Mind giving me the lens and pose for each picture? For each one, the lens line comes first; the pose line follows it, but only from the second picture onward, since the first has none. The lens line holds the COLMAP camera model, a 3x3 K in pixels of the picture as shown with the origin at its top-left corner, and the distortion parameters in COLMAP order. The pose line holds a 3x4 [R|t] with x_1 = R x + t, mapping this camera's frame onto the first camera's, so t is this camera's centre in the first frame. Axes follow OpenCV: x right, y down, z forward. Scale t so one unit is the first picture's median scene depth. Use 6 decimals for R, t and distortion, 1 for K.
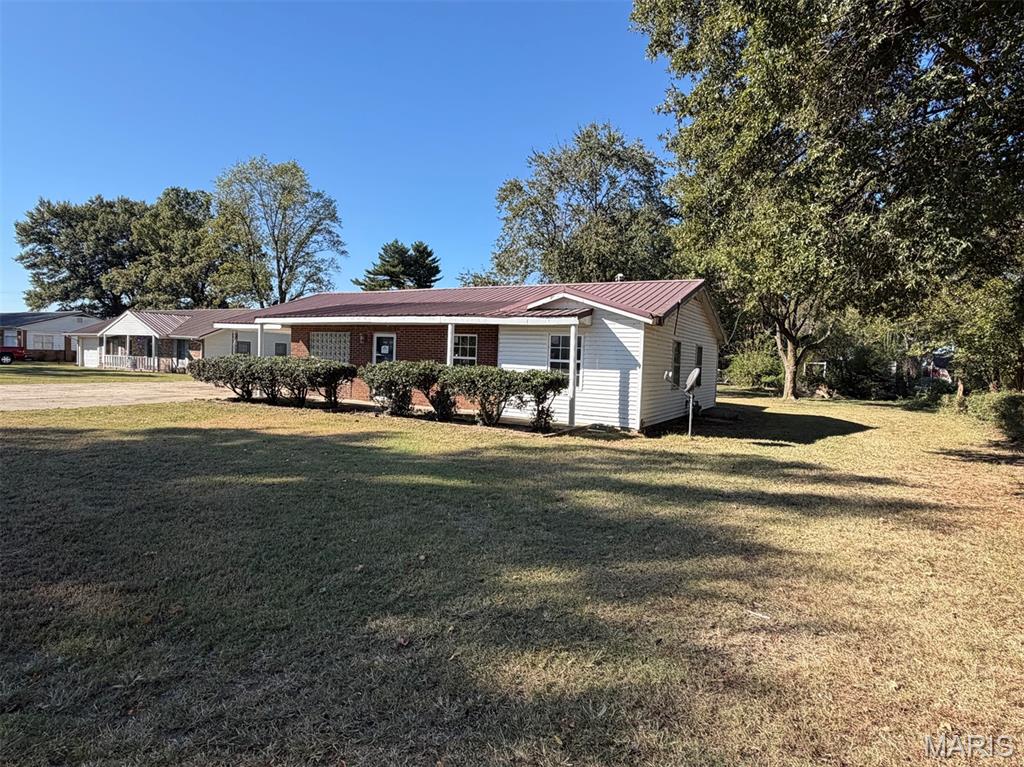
lens RADIAL K [[561.8, 0, 512.0], [0, 561.8, 383.5], [0, 0, 1]] dist [-0.003035, -0.000390]
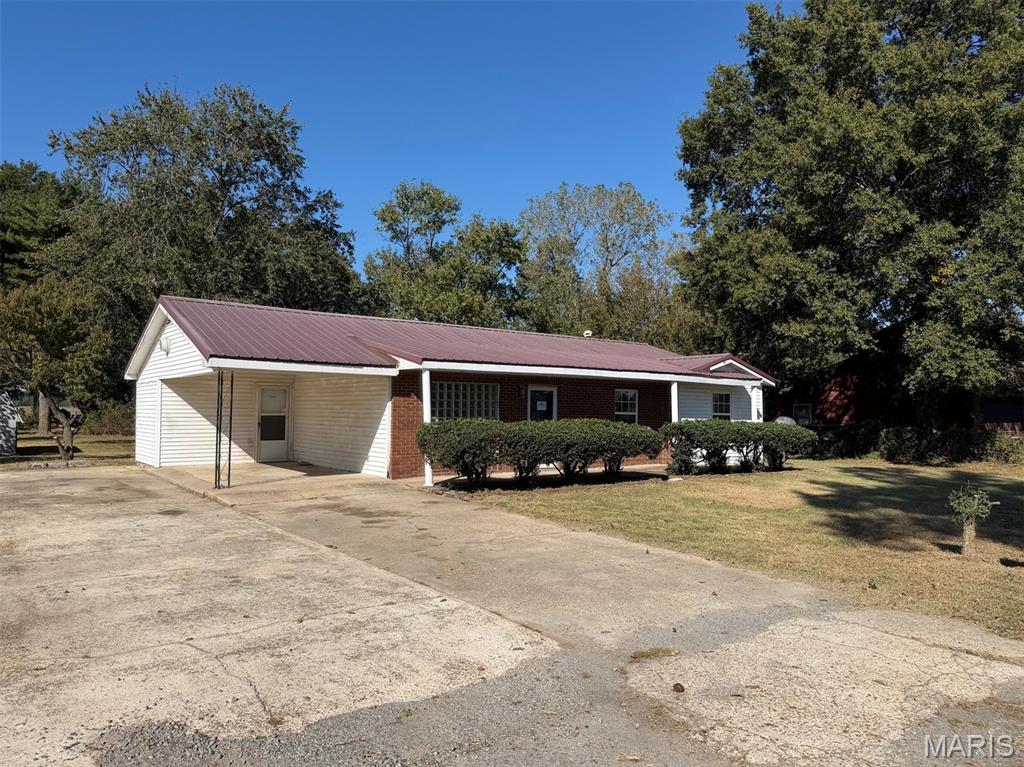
lens RADIAL K [[713.3, 0, 512.0], [0, 713.3, 383.5], [0, 0, 1]] dist [0.061369, -0.000758]
pose [[0.402060, 0.002590, 0.915610, -1.319571], [0.041866, 0.998898, -0.021210, -0.081109], [-0.914656, 0.046861, 0.401509, 0.691692]]
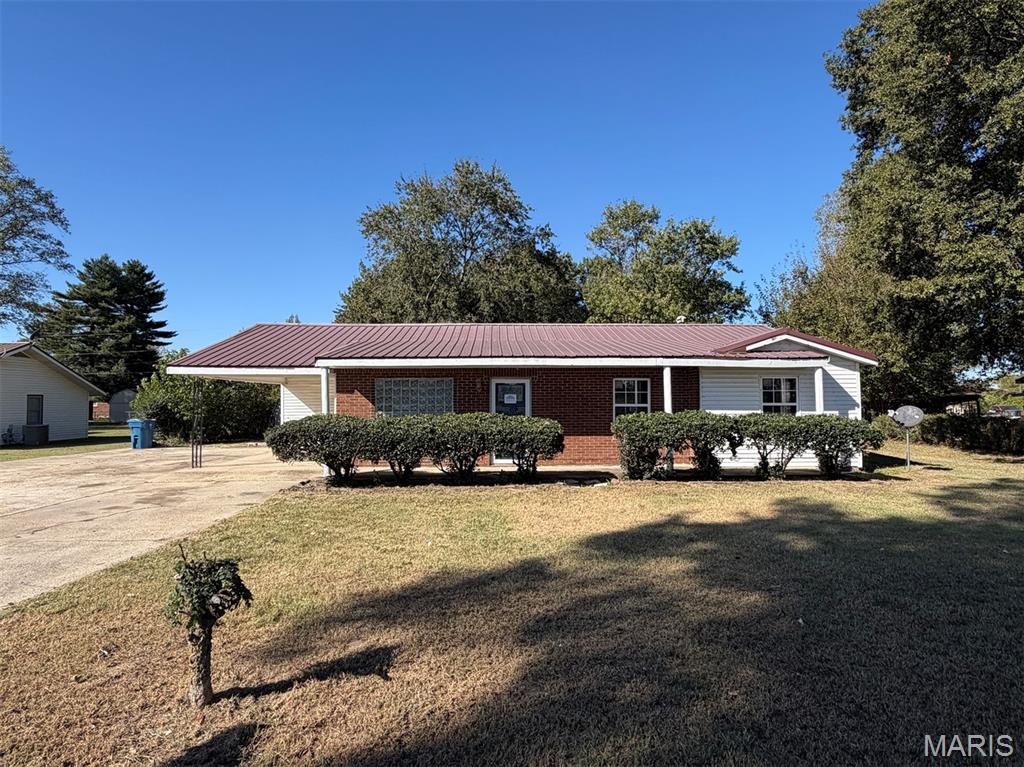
lens RADIAL K [[561.8, 0, 512.0], [0, 561.8, 383.5], [0, 0, 1]] dist [-0.003035, -0.000390]
pose [[0.852008, -0.022674, 0.523038, -0.705737], [0.058253, 0.996964, -0.051673, -0.045892], [-0.520278, 0.074494, 0.850742, 0.362920]]
